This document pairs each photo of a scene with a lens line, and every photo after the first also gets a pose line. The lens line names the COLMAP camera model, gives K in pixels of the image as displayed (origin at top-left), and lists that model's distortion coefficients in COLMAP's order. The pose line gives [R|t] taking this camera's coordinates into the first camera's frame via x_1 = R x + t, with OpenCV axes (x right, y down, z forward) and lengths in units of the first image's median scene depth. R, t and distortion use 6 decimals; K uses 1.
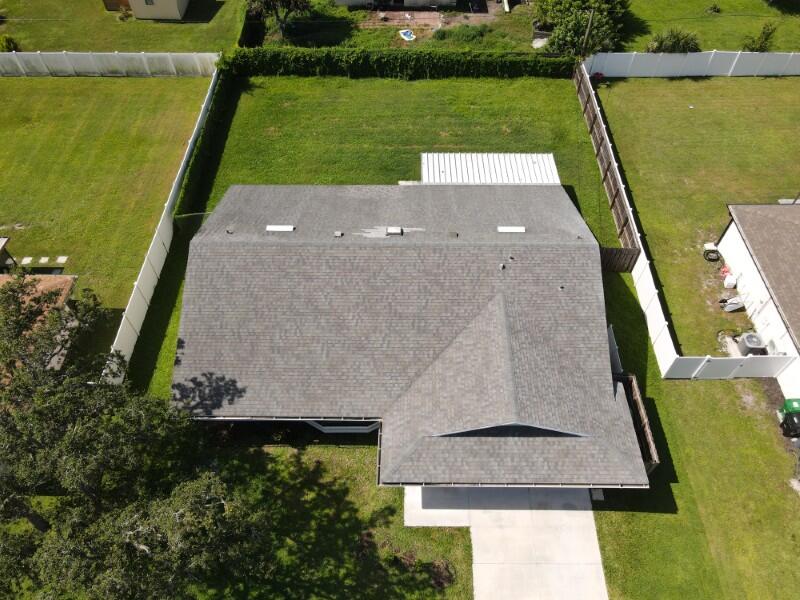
lens RADIAL K [[589.5, 0, 399.3], [0, 589.5, 302.3], [0, 0, 1]] dist [0.021639, -0.002805]
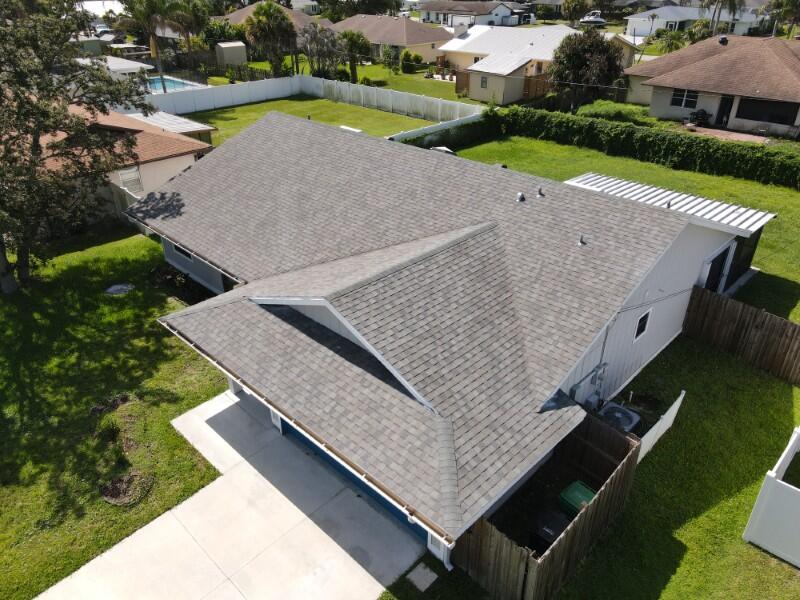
lens RADIAL K [[589.5, 0, 395.3], [0, 589.5, 302.5], [0, 0, 1]] dist [0.021639, -0.002805]
pose [[0.720841, 0.348952, -0.598849, 0.429258], [-0.547733, 0.816240, -0.183686, 0.195537], [0.424707, 0.460418, 0.779512, 0.410946]]
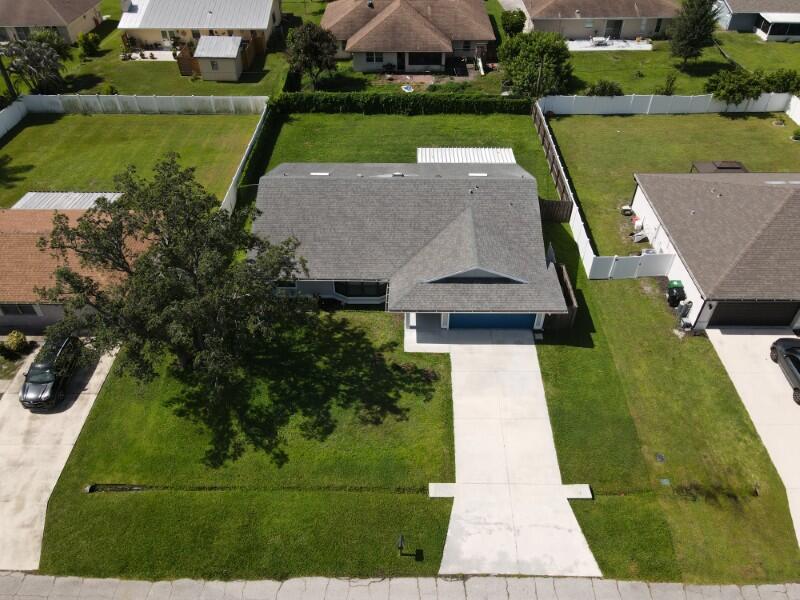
lens RADIAL K [[589.5, 0, 398.9], [0, 589.5, 299.1], [0, 0, 1]] dist [0.021639, -0.002805]
pose [[0.999984, 0.004815, -0.002902, -0.000221], [-0.005270, 0.982558, -0.185879, 0.405898], [0.001956, 0.185891, 0.982568, -0.341696]]
